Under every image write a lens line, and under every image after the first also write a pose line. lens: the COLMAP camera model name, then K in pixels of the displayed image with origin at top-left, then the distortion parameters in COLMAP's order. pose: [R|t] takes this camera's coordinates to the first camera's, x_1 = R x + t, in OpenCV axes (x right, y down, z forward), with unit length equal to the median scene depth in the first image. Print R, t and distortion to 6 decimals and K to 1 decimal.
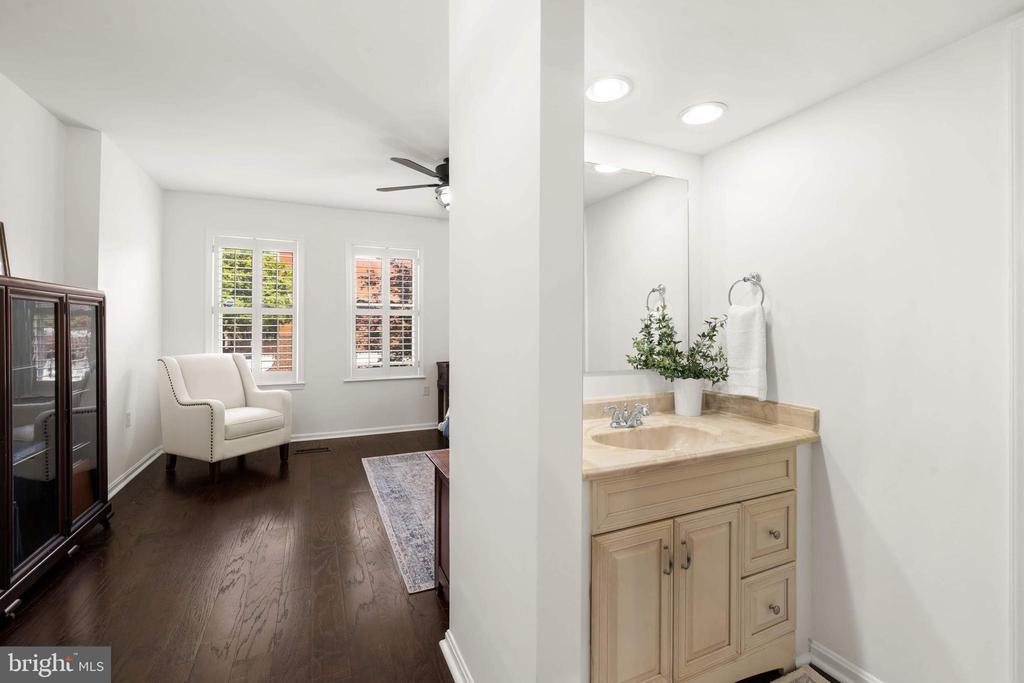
lens RADIAL K [[431.6, 0, 510.2], [0, 431.6, 334.7], [0, 0, 1]] dist [0.009256, 0.000964]
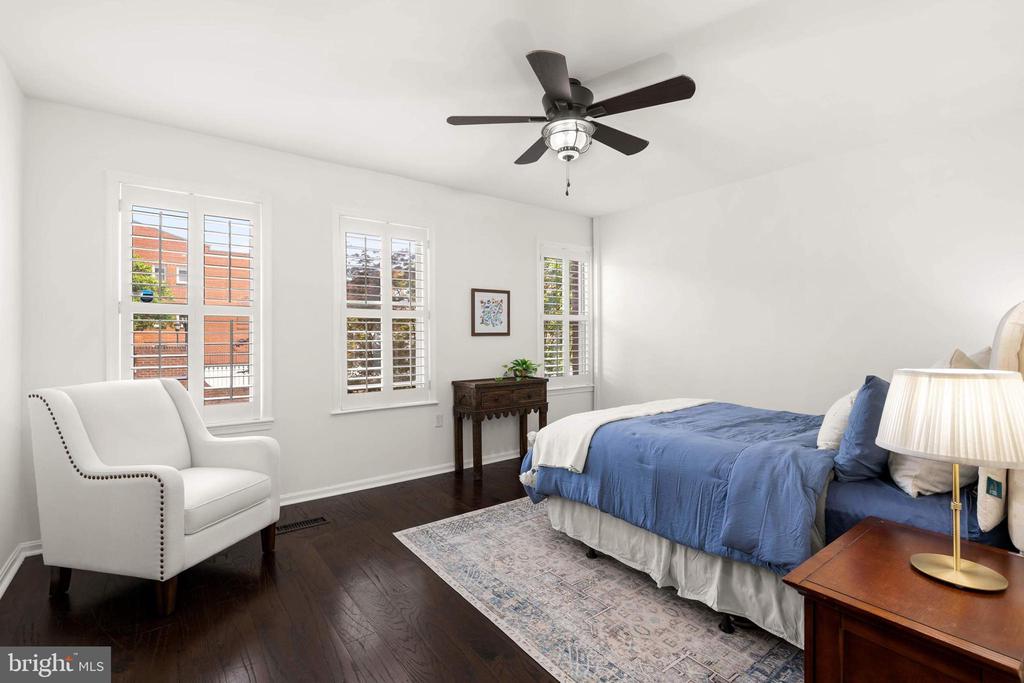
lens RADIAL K [[459.8, 0, 510.4], [0, 459.8, 341.2], [0, 0, 1]] dist [0.012415, 0.000394]
pose [[0.976030, -0.008918, 0.217454, -0.321203], [0.009563, 0.999952, -0.001914, -0.004047], [-0.217426, 0.003948, 0.976069, 0.274795]]
